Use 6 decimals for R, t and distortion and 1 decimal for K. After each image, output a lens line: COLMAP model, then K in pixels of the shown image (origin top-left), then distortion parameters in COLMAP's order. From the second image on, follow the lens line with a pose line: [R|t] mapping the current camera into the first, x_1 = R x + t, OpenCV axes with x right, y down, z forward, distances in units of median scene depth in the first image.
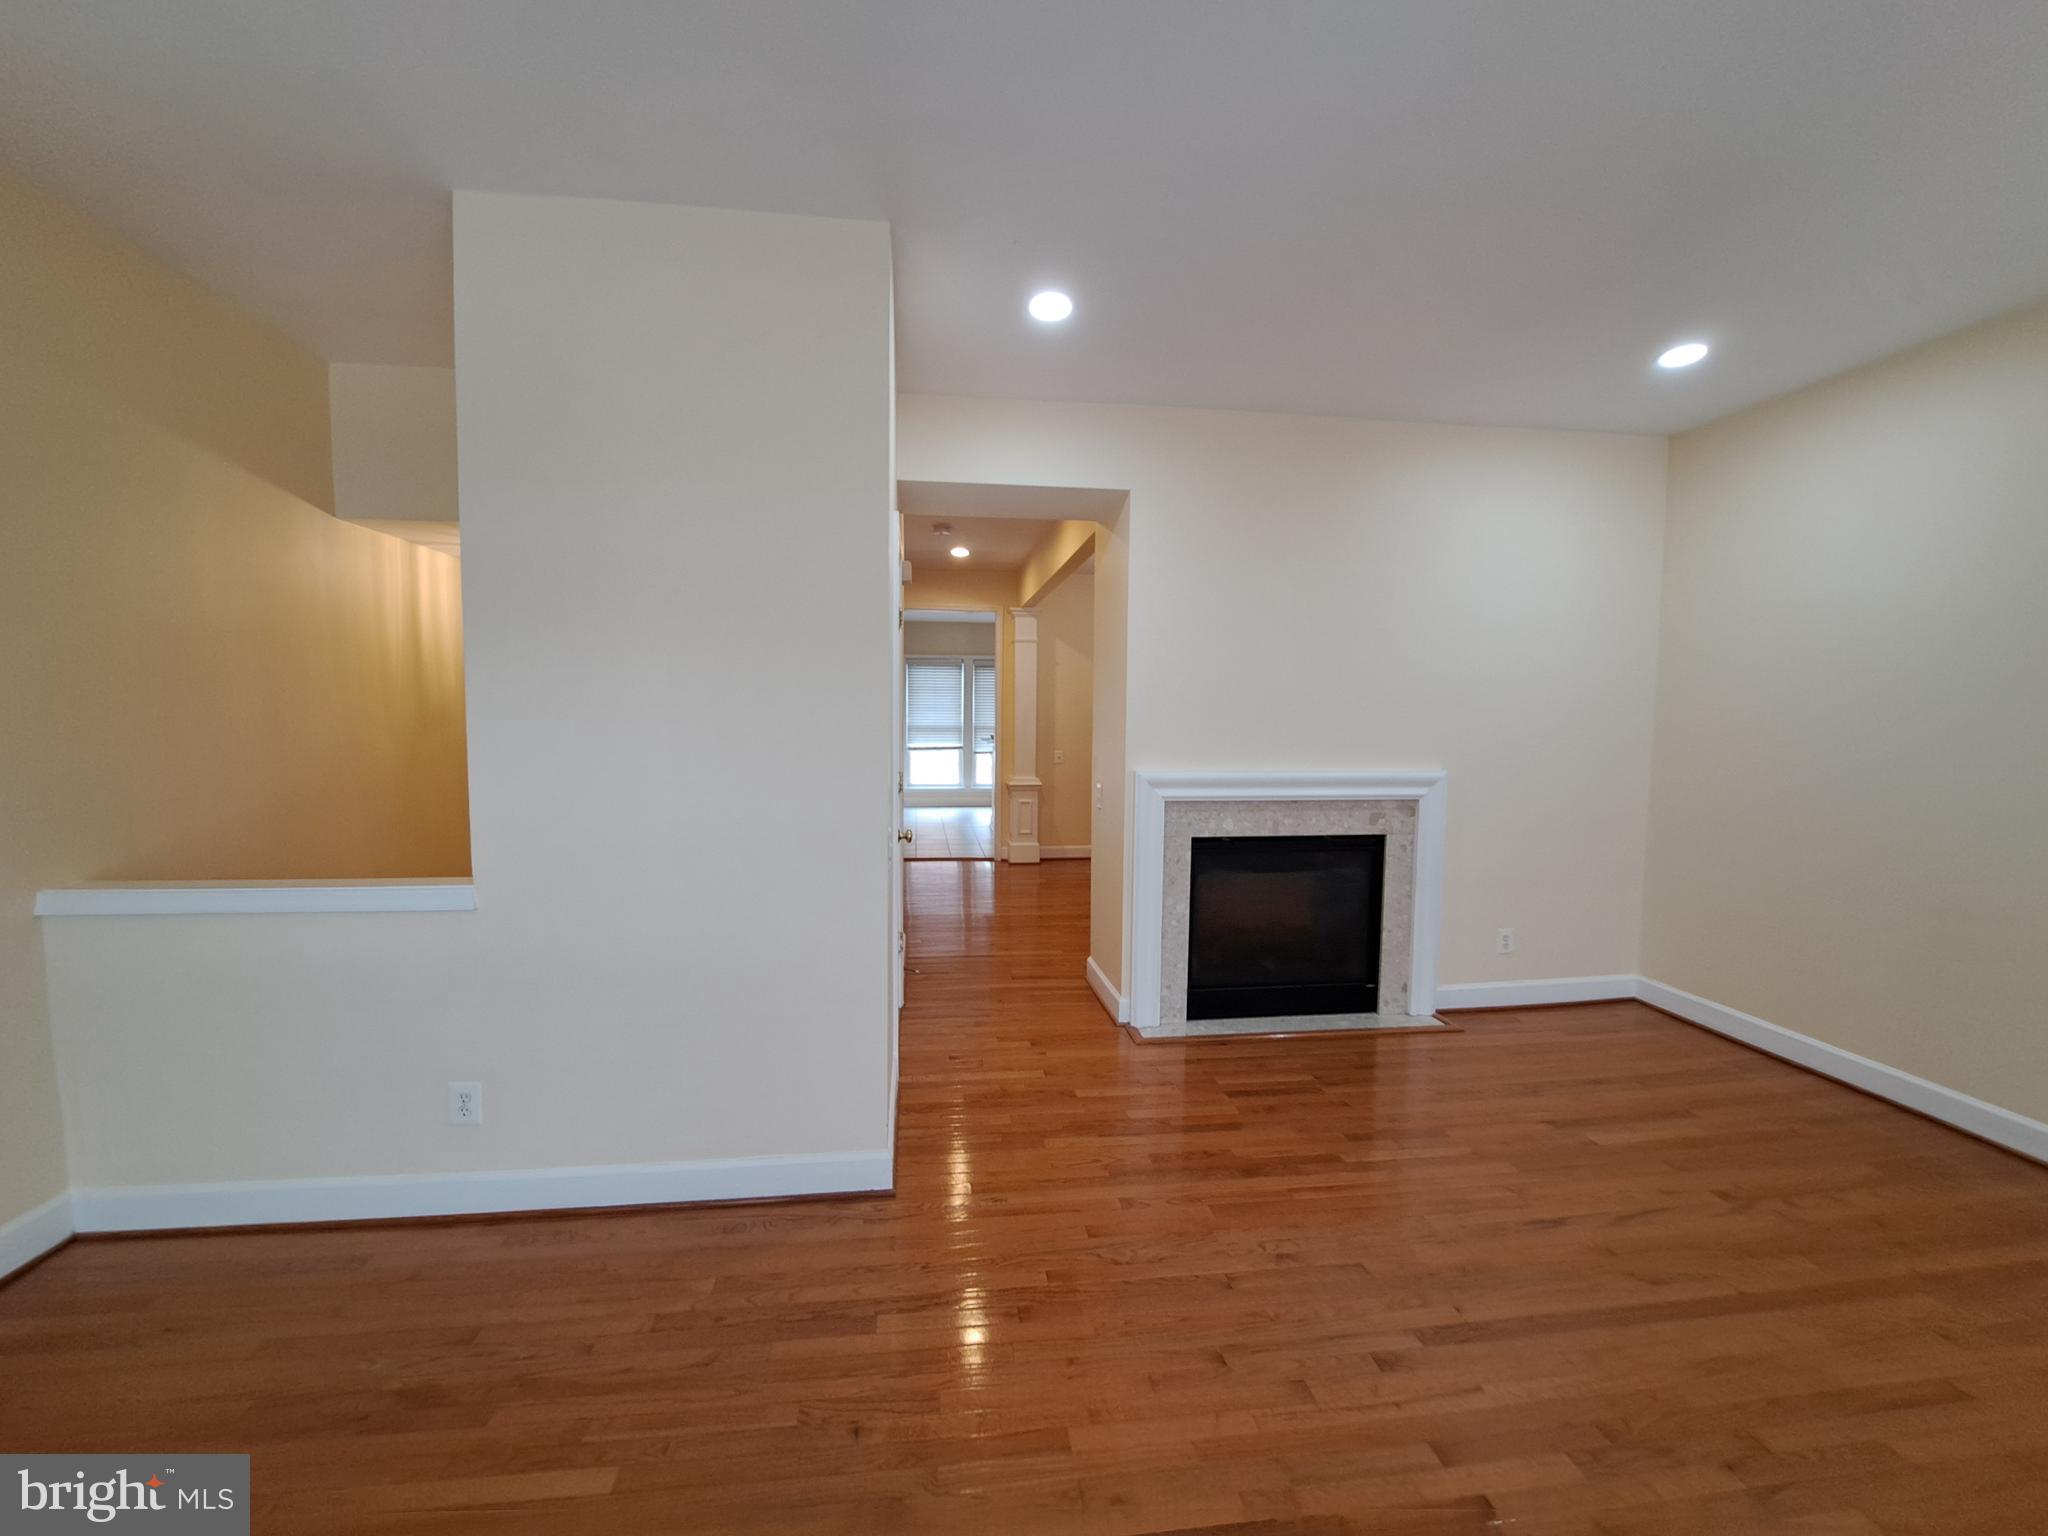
lens RADIAL K [[819.8, 0, 1018.3], [0, 819.8, 766.1], [0, 0, 1]] dist [-0.018188, 0.000580]
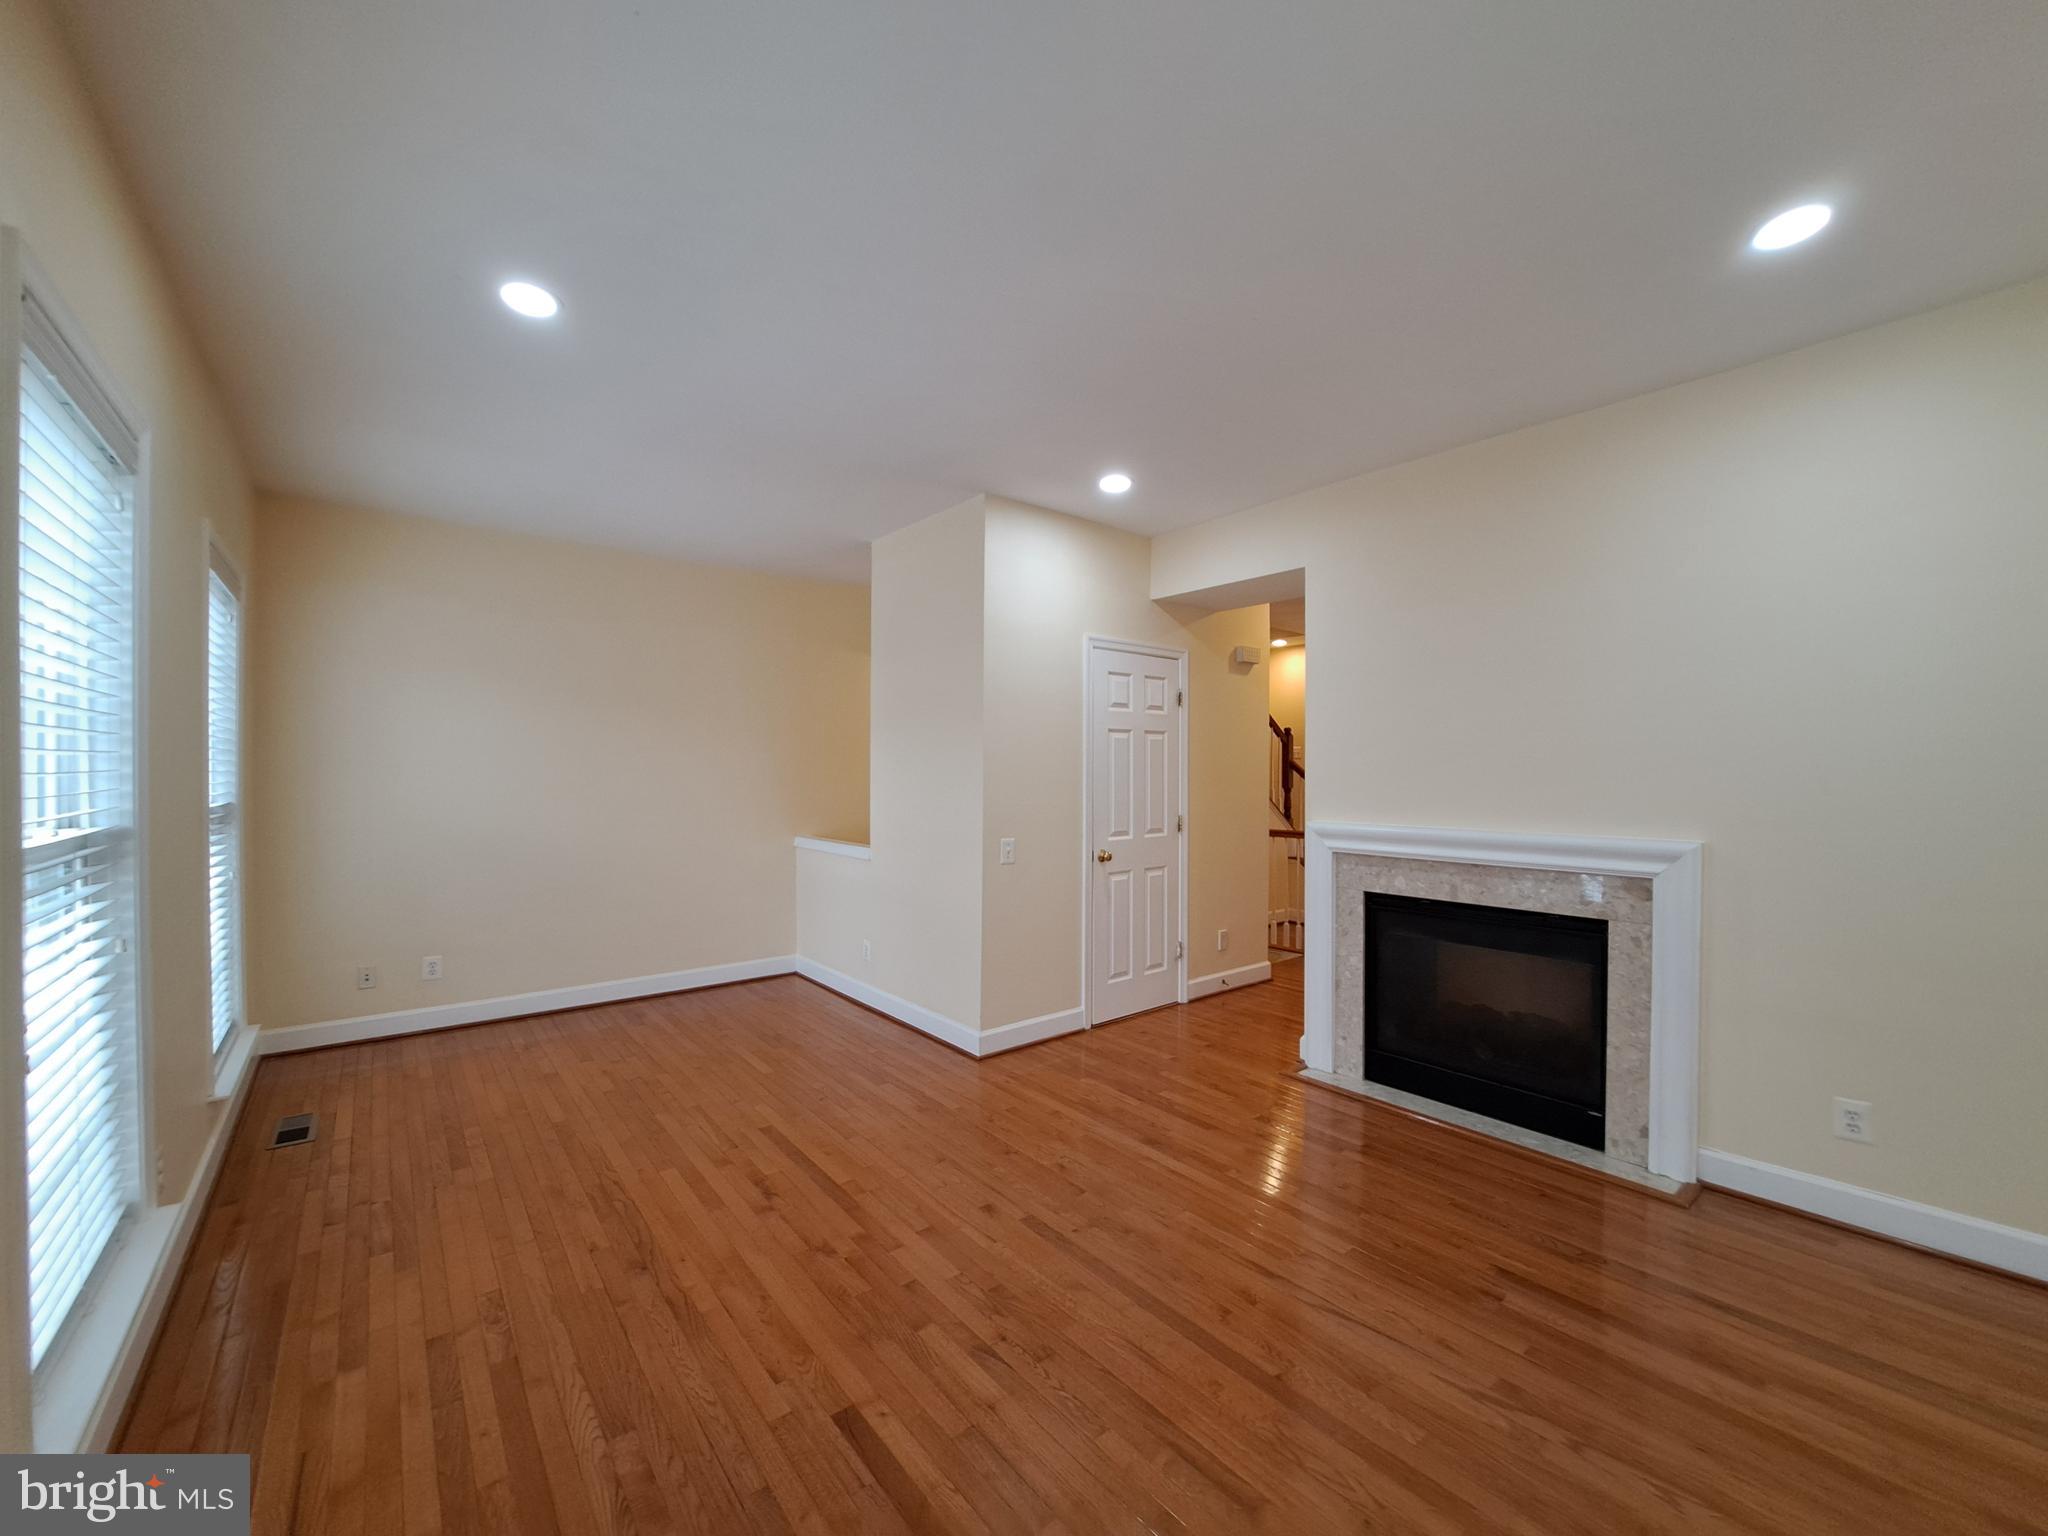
lens RADIAL K [[819.8, 0, 1018.6], [0, 819.8, 766.8], [0, 0, 1]] dist [-0.018188, 0.000580]
pose [[0.524561, -0.010208, -0.851311, 0.863144], [-0.055626, 0.997381, -0.046235, 0.005140], [0.849553, 0.071608, 0.522620, 0.110203]]
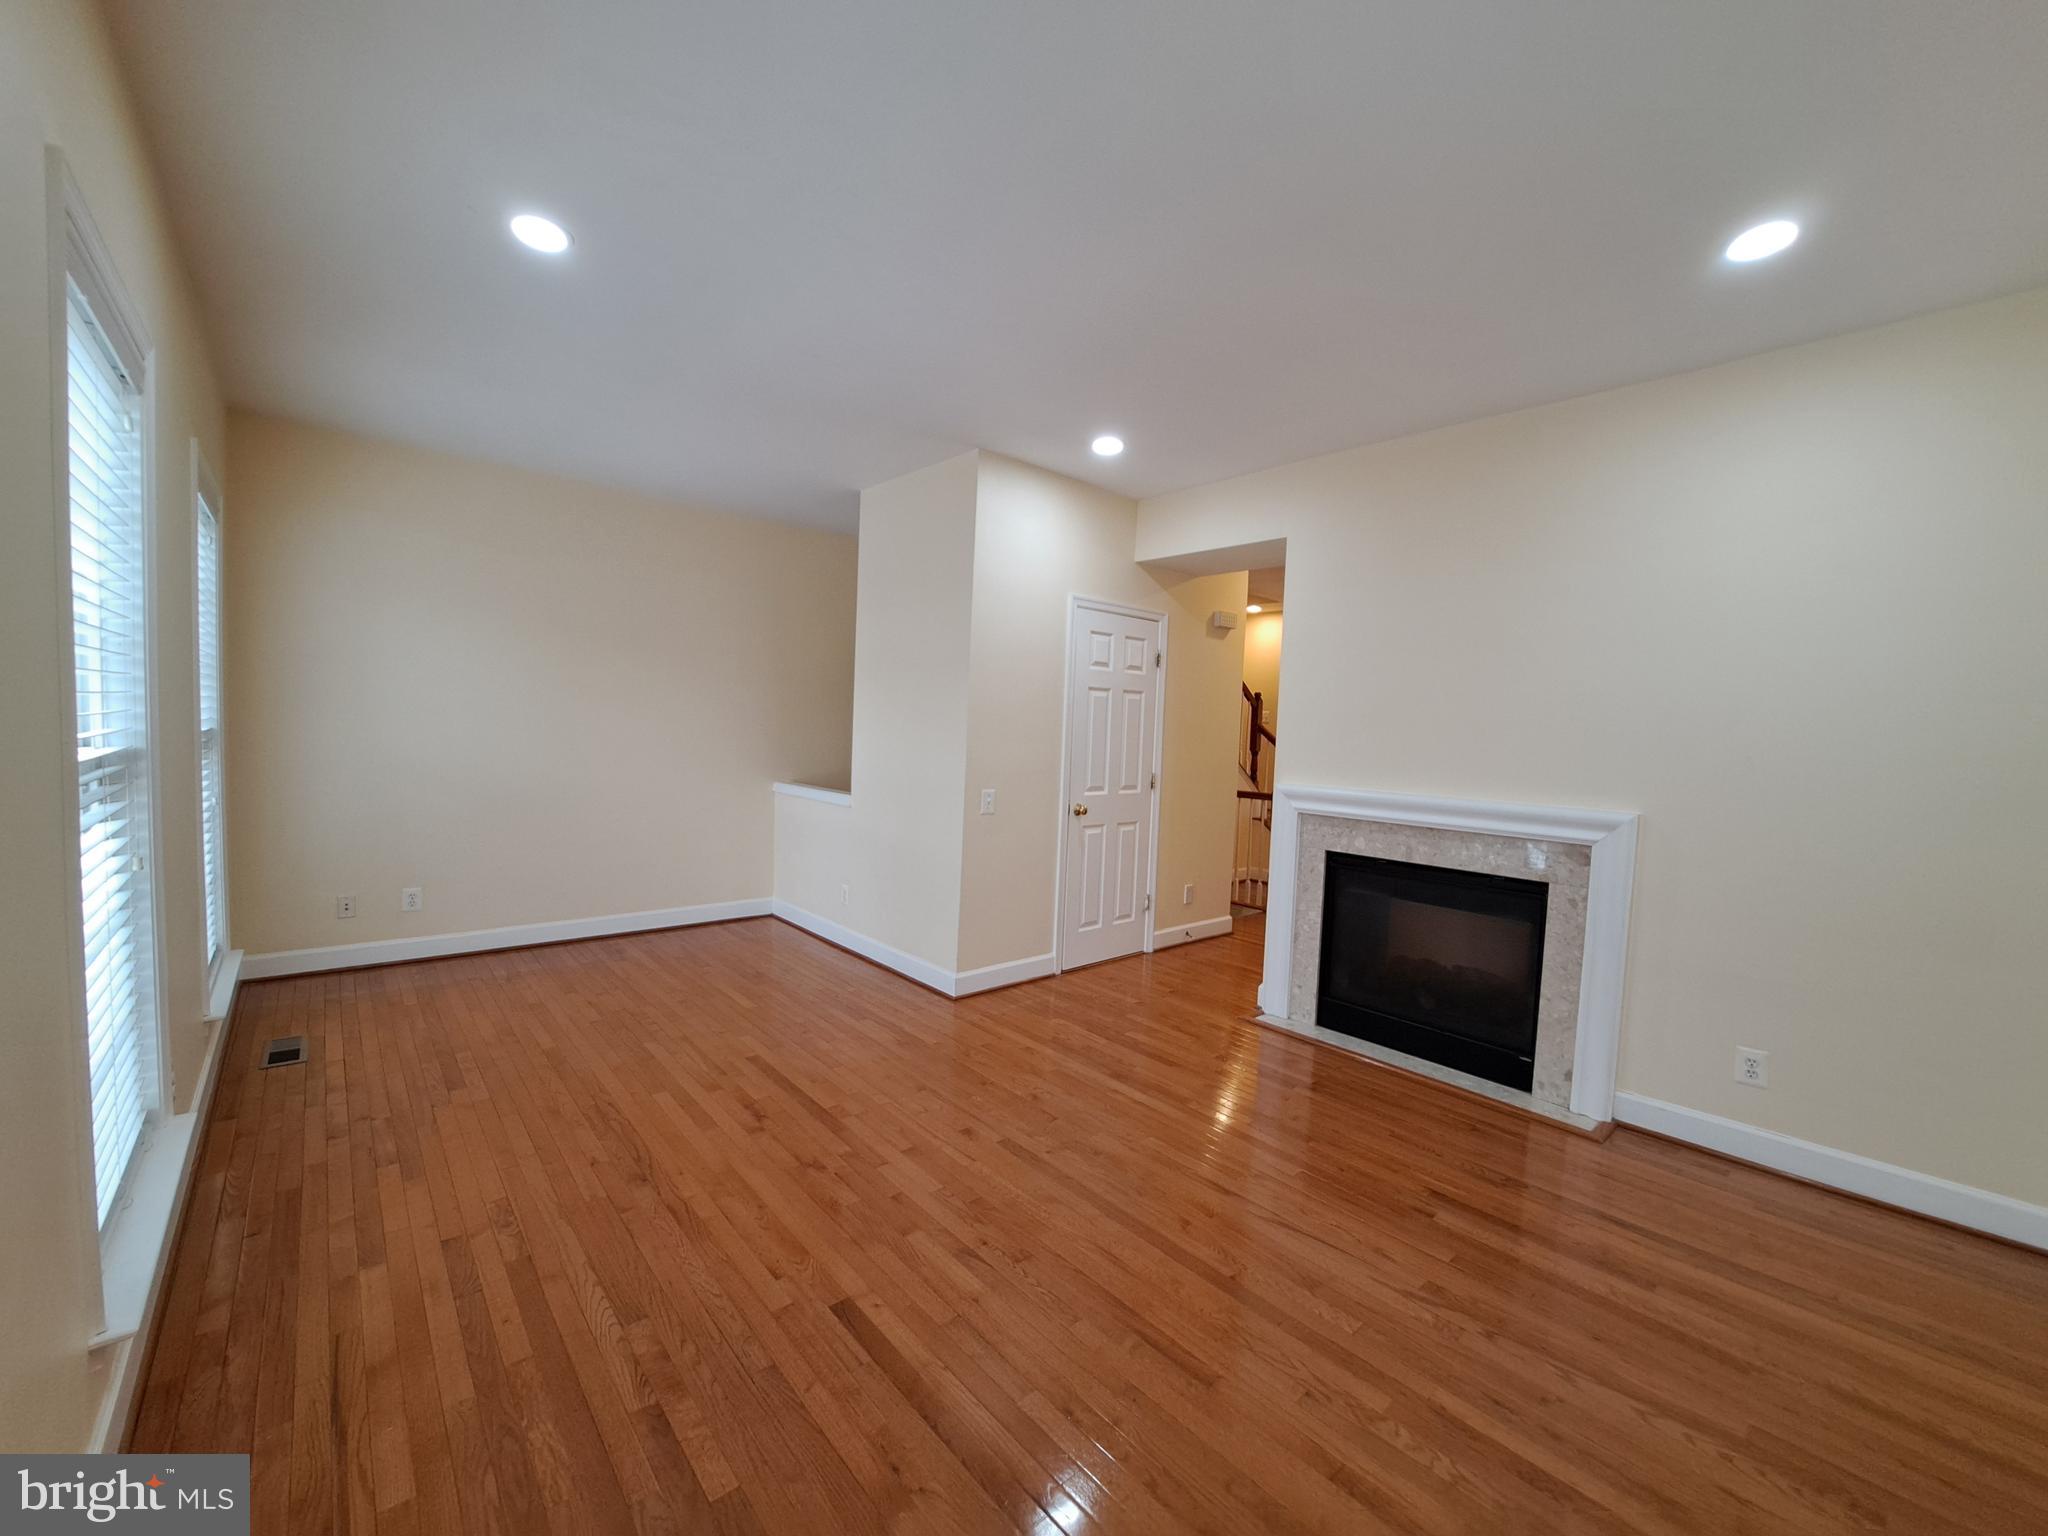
lens RADIAL K [[819.8, 0, 1019.2], [0, 819.8, 765.8], [0, 0, 1]] dist [-0.018188, 0.000580]
pose [[0.559284, 0.053701, -0.827235, 0.879565], [-0.089789, 0.995953, 0.003948, 0.009954], [0.824099, 0.072069, 0.561842, 0.073157]]
